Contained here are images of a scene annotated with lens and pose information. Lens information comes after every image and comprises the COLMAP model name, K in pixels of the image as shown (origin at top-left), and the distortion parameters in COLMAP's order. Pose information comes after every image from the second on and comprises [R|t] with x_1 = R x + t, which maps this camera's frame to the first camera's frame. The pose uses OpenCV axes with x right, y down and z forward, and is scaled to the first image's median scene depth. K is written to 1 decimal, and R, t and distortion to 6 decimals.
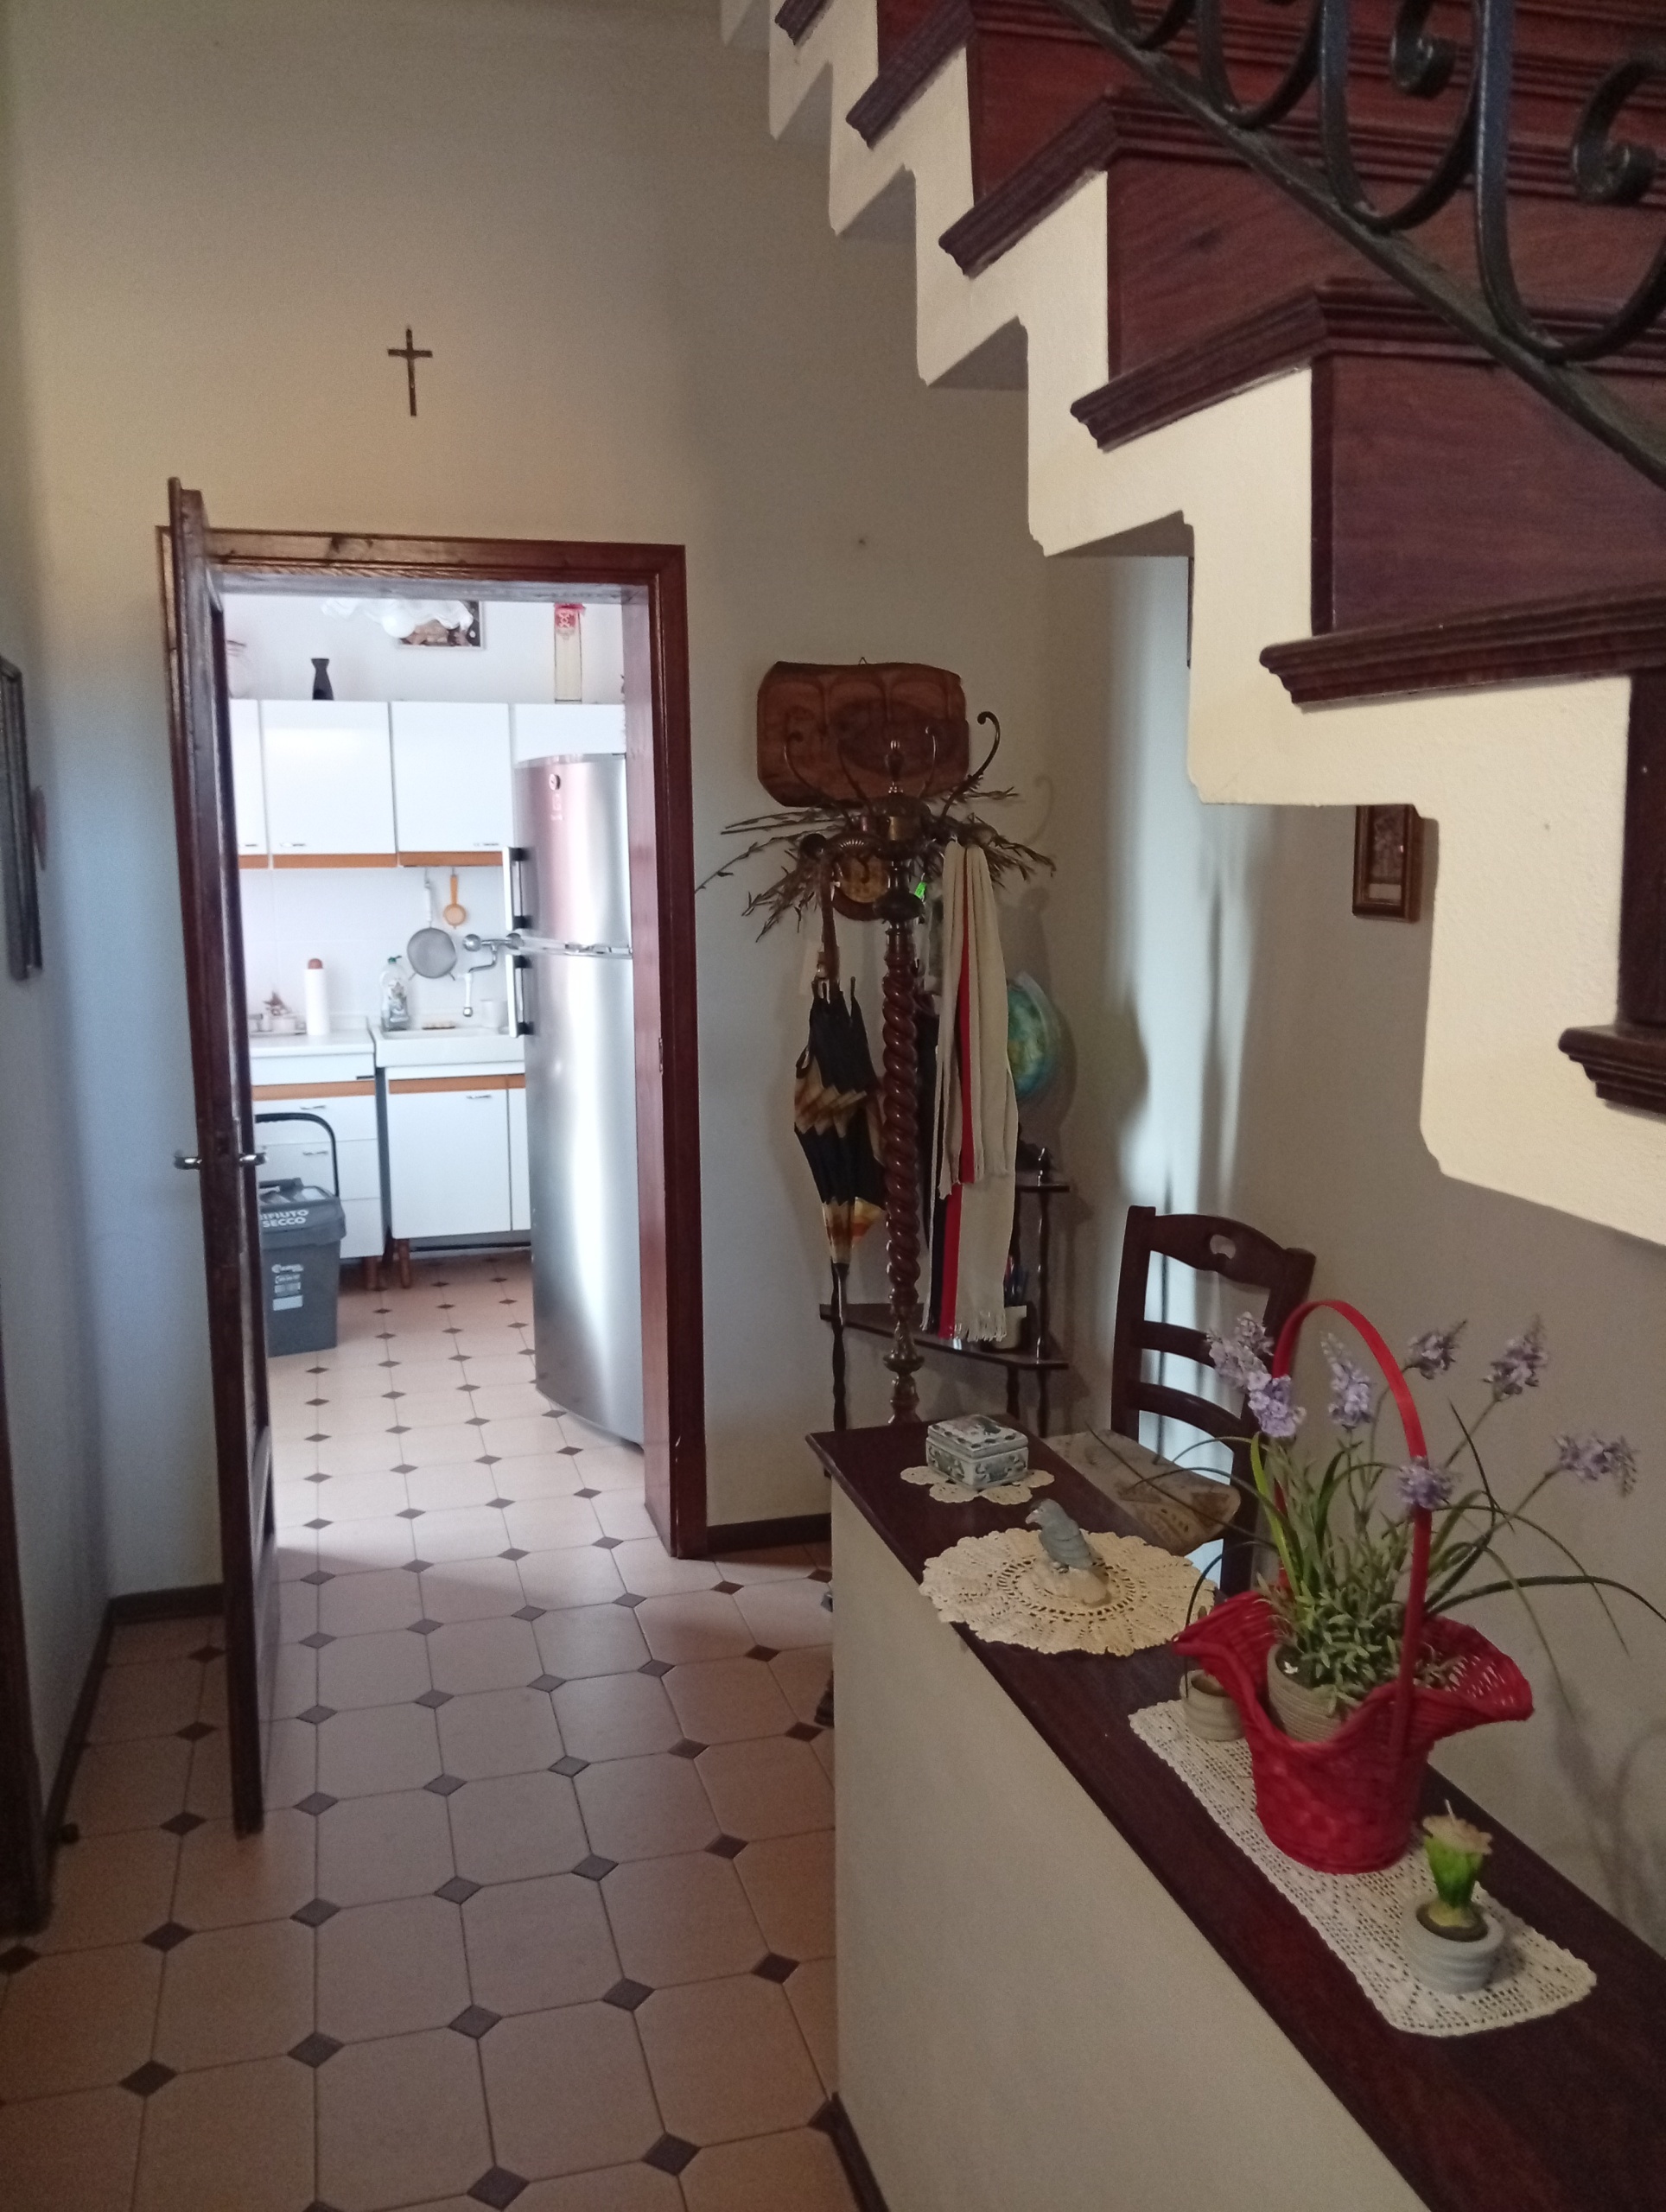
lens RADIAL K [[1766.6, 0, 836.8], [0, 1766.6, 1107.8], [0, 0, 1]] dist [0.070716, -0.110898]
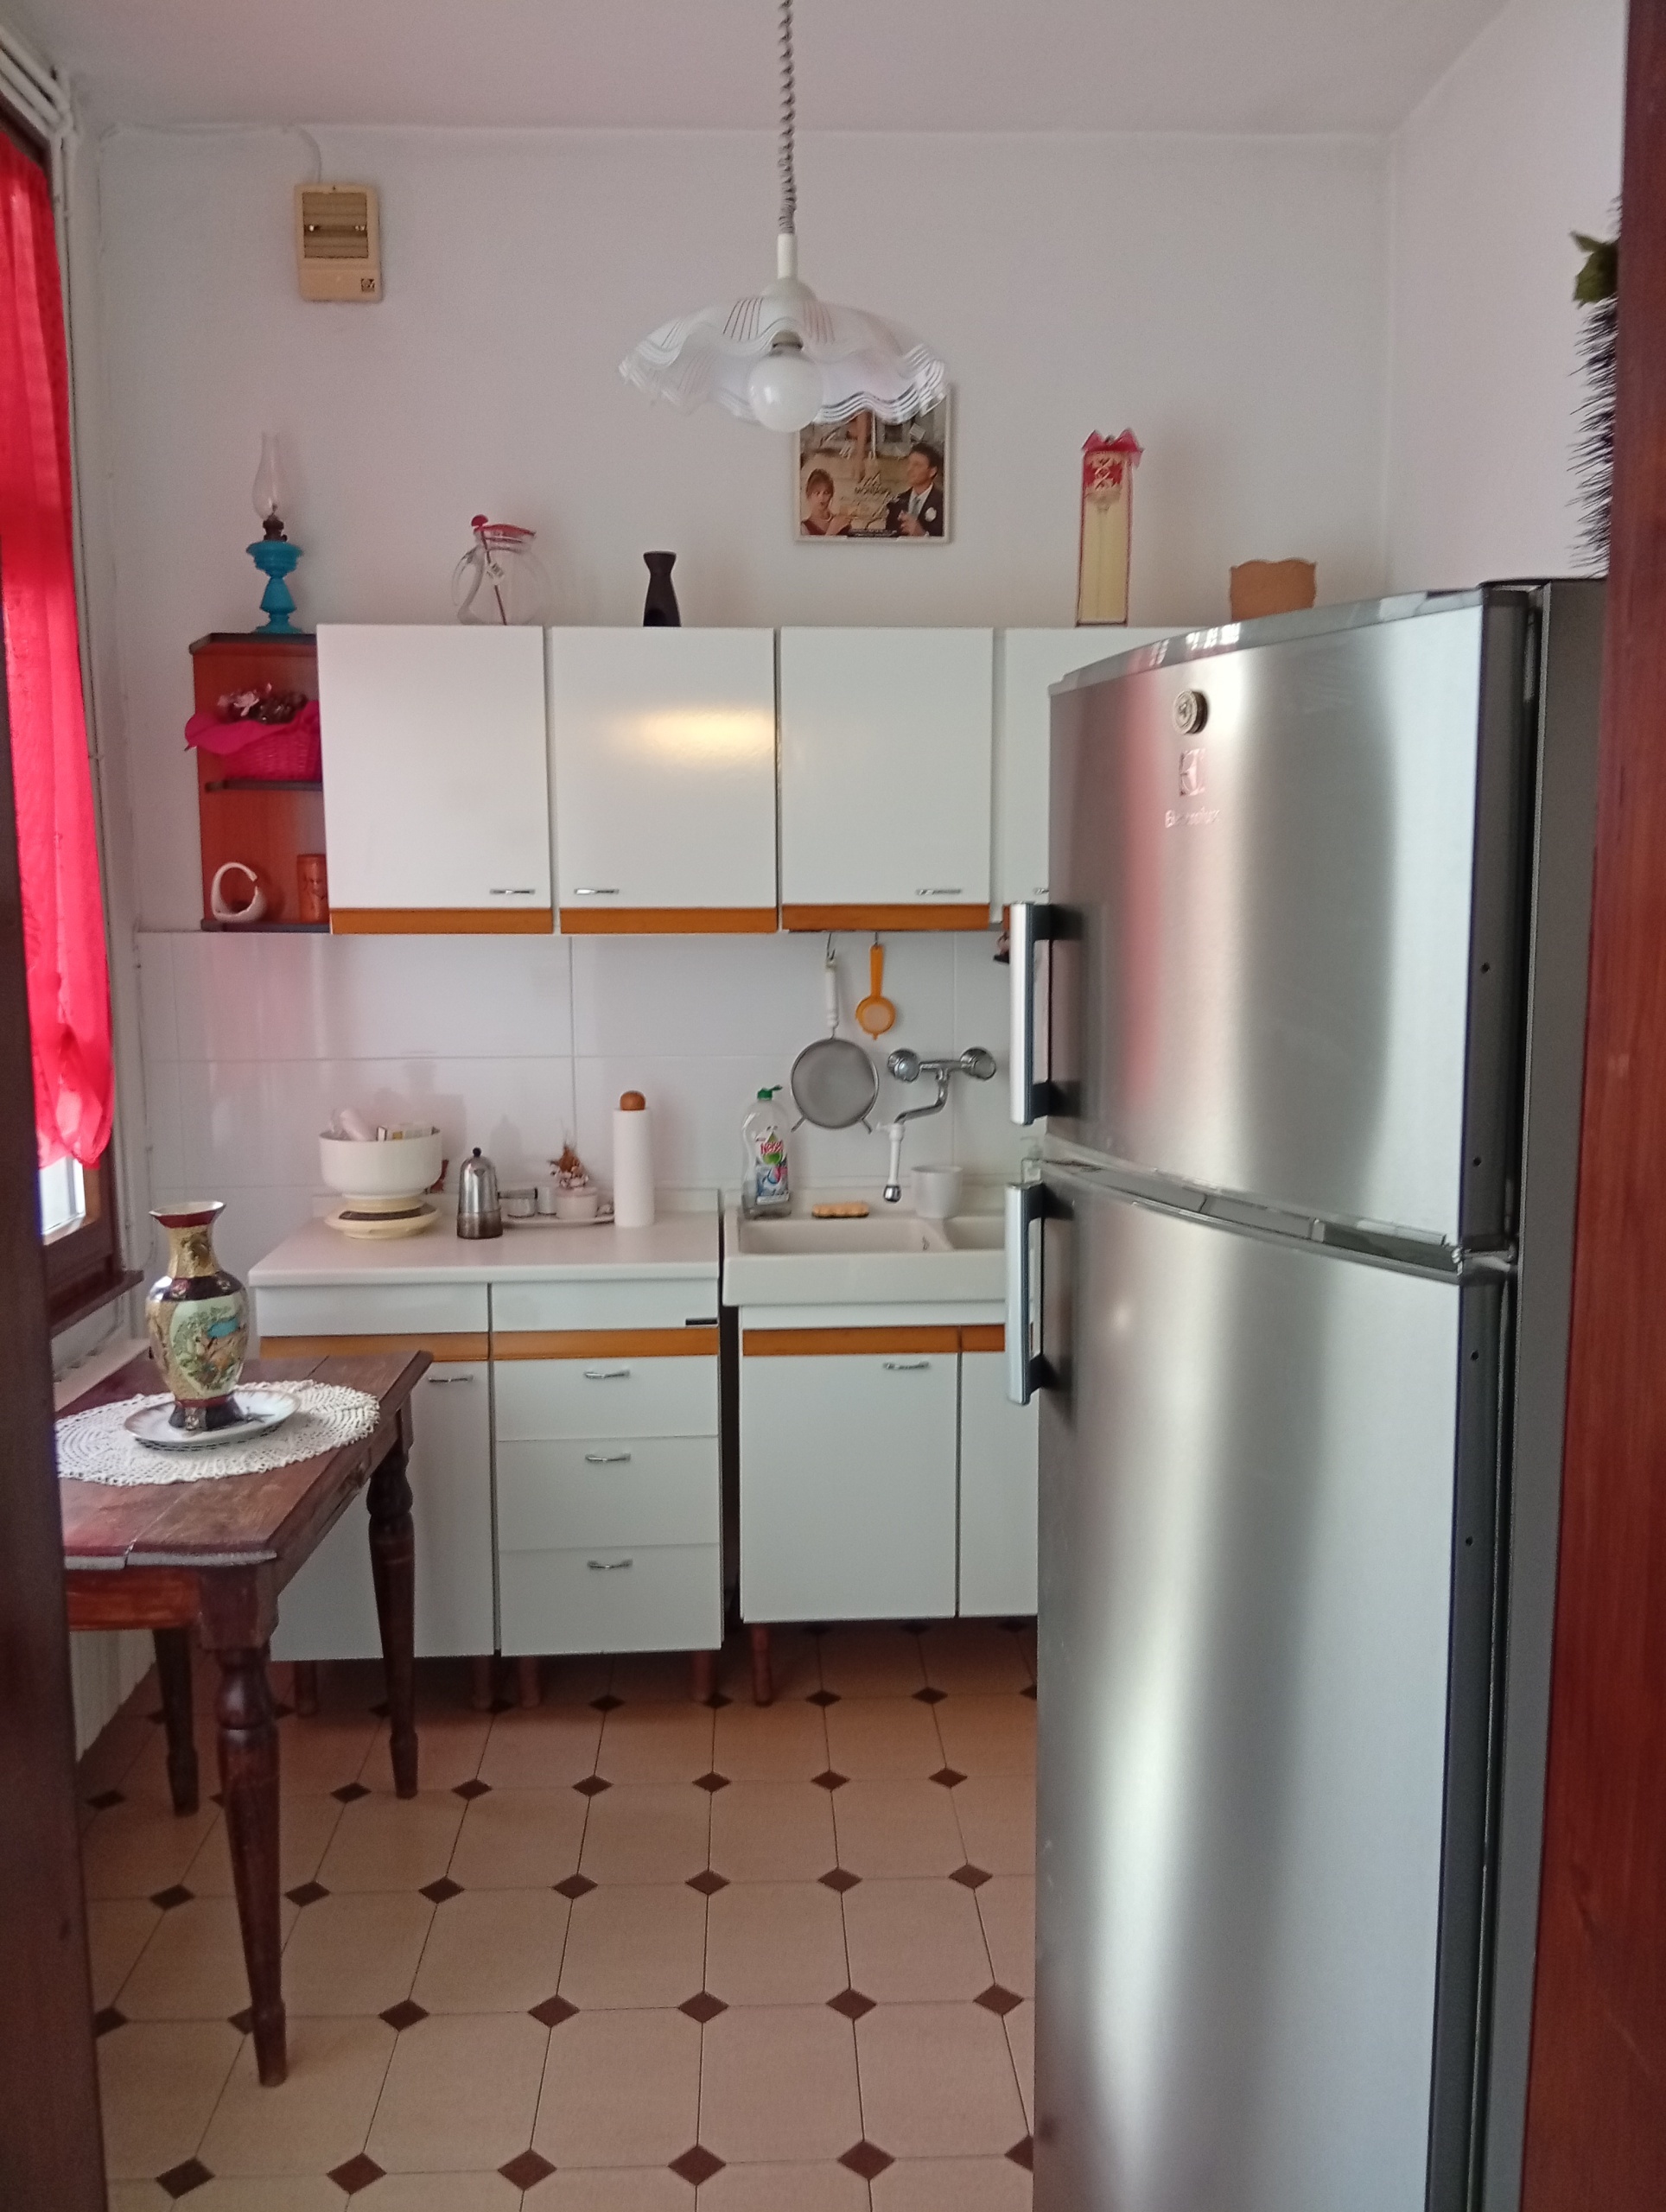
lens RADIAL K [[1766.6, 0, 830.2], [0, 1766.6, 1107.3], [0, 0, 1]] dist [0.070716, -0.110898]
pose [[0.972310, 0.035975, -0.230908, -0.105934], [-0.041547, 0.998950, -0.019312, -0.072971], [0.229970, 0.028371, 0.972784, 0.482543]]
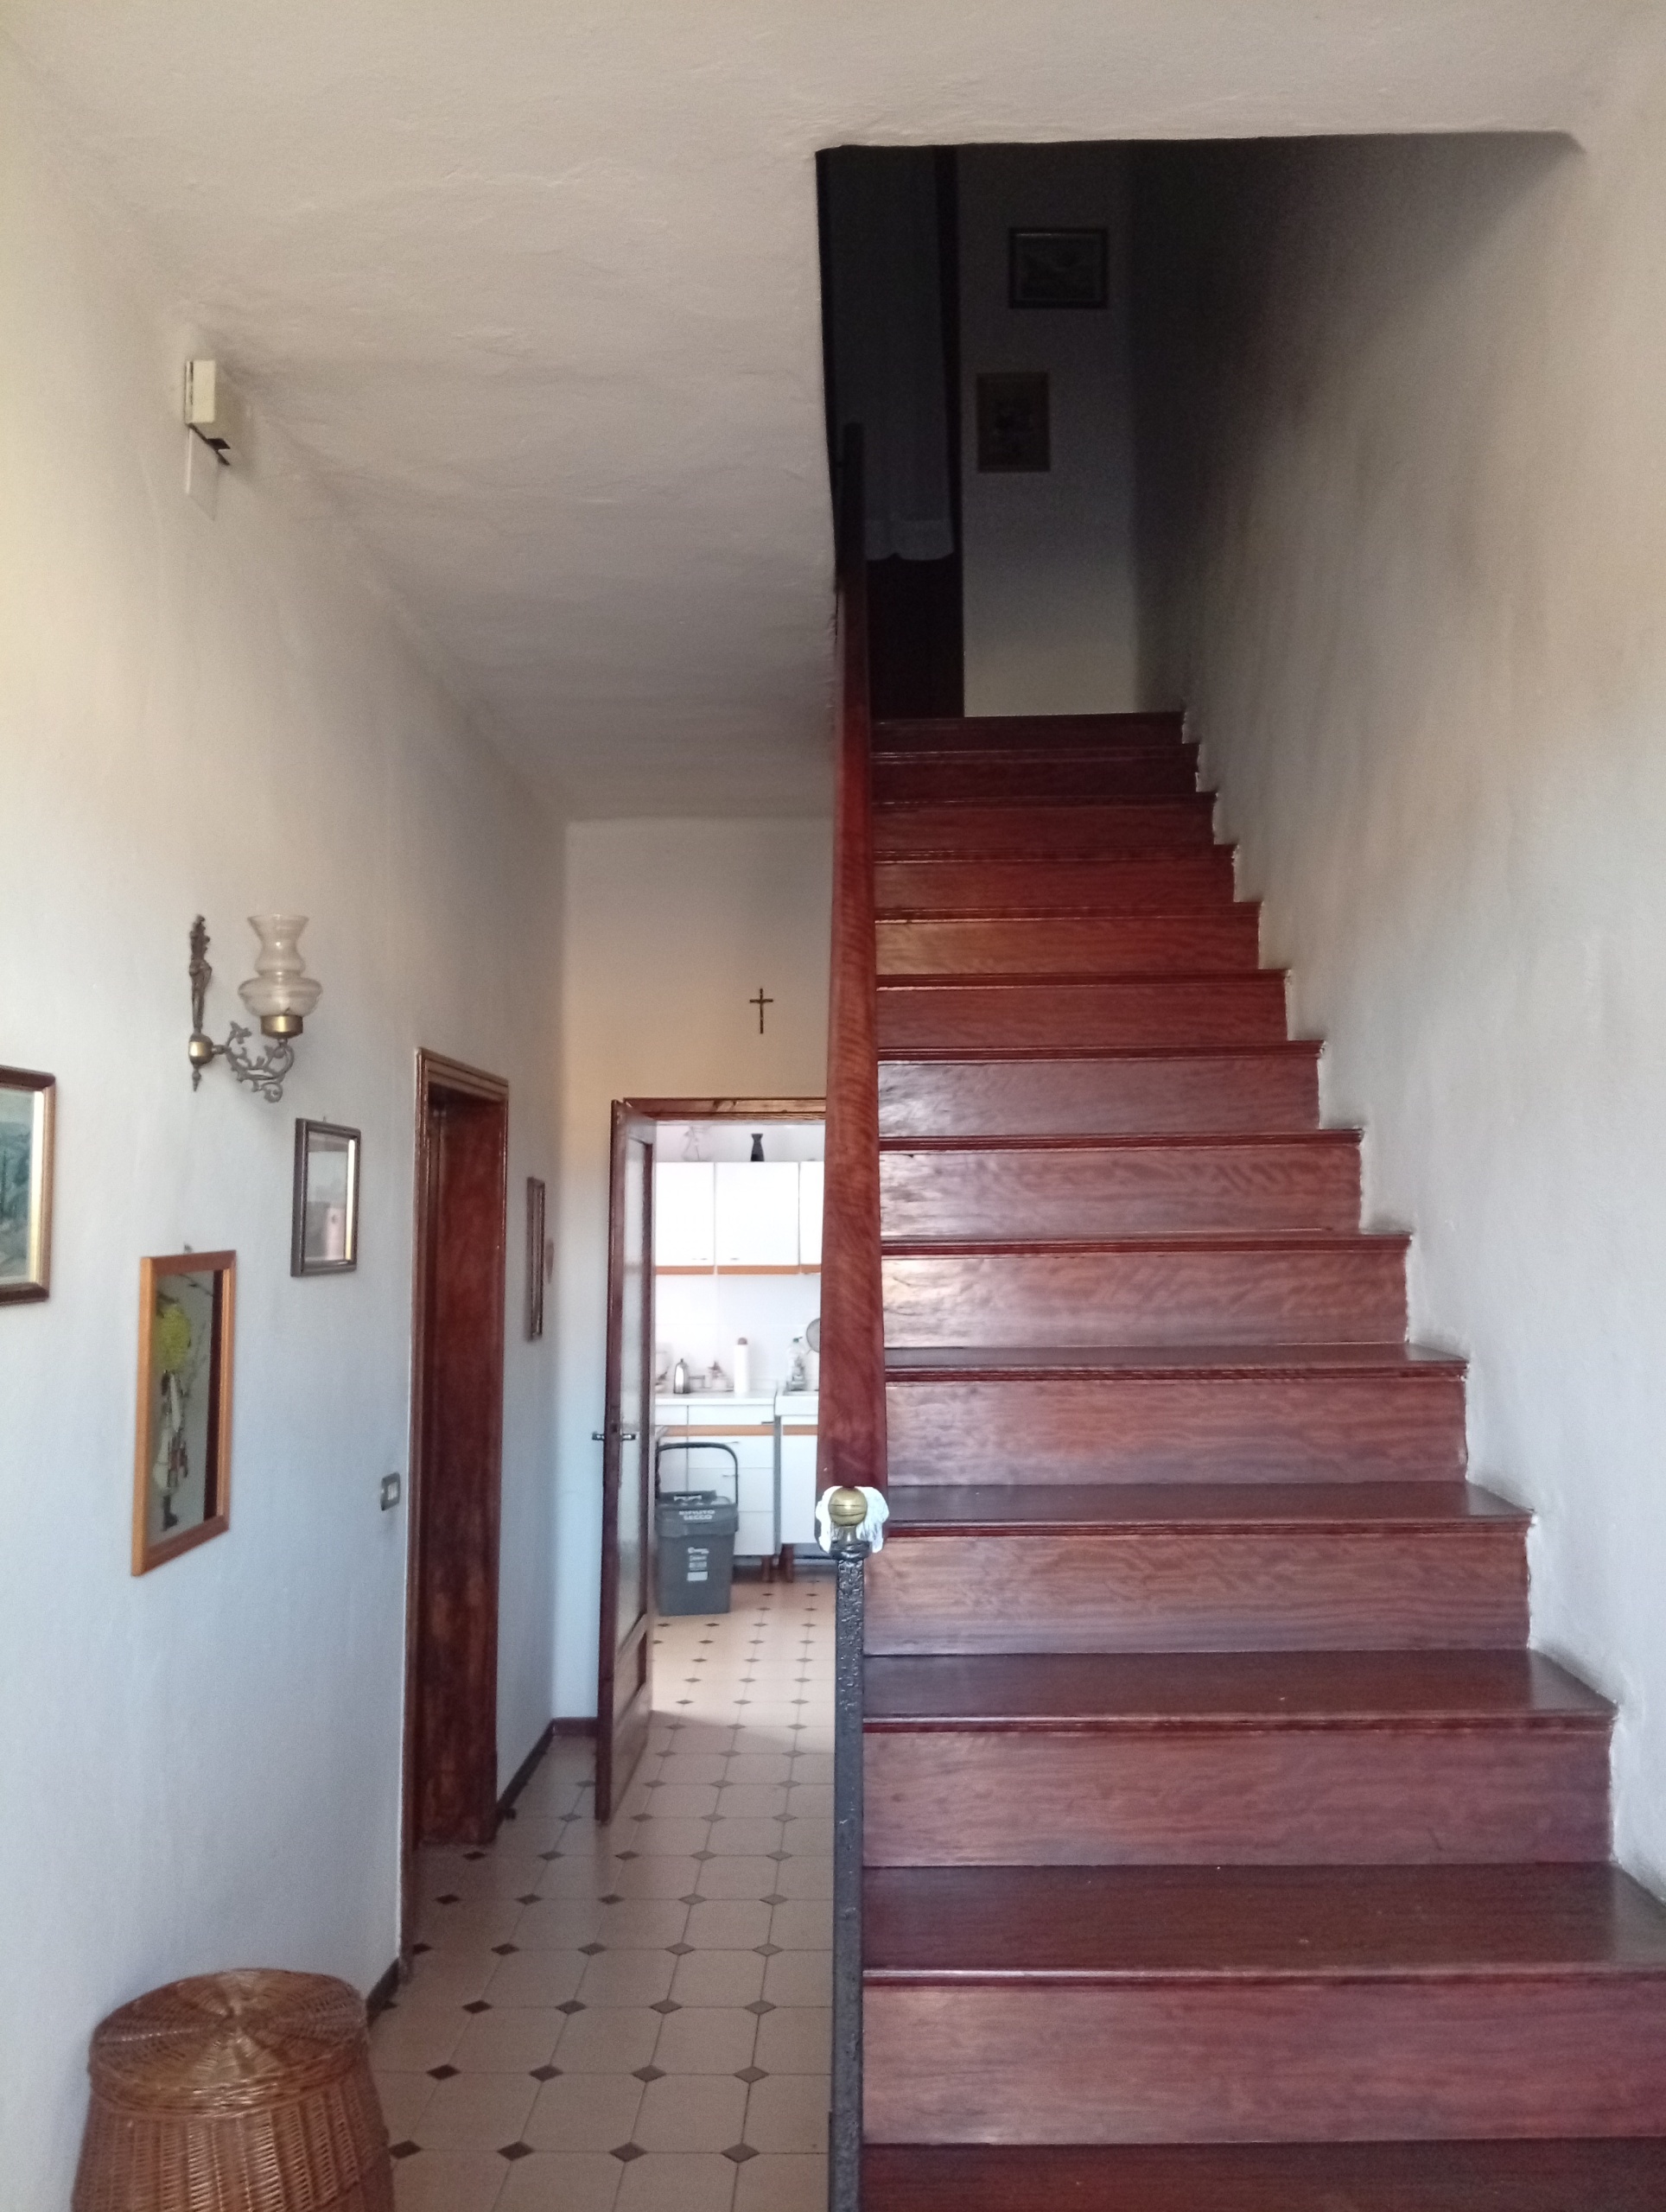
lens RADIAL K [[1766.6, 0, 846.8], [0, 1766.6, 1103.7], [0, 0, 1]] dist [0.070716, -0.110898]
pose [[0.958965, -0.013093, -0.283221, 0.196554], [-0.050342, 0.975197, -0.215537, 0.035461], [0.279019, 0.220951, 0.934521, -0.354651]]
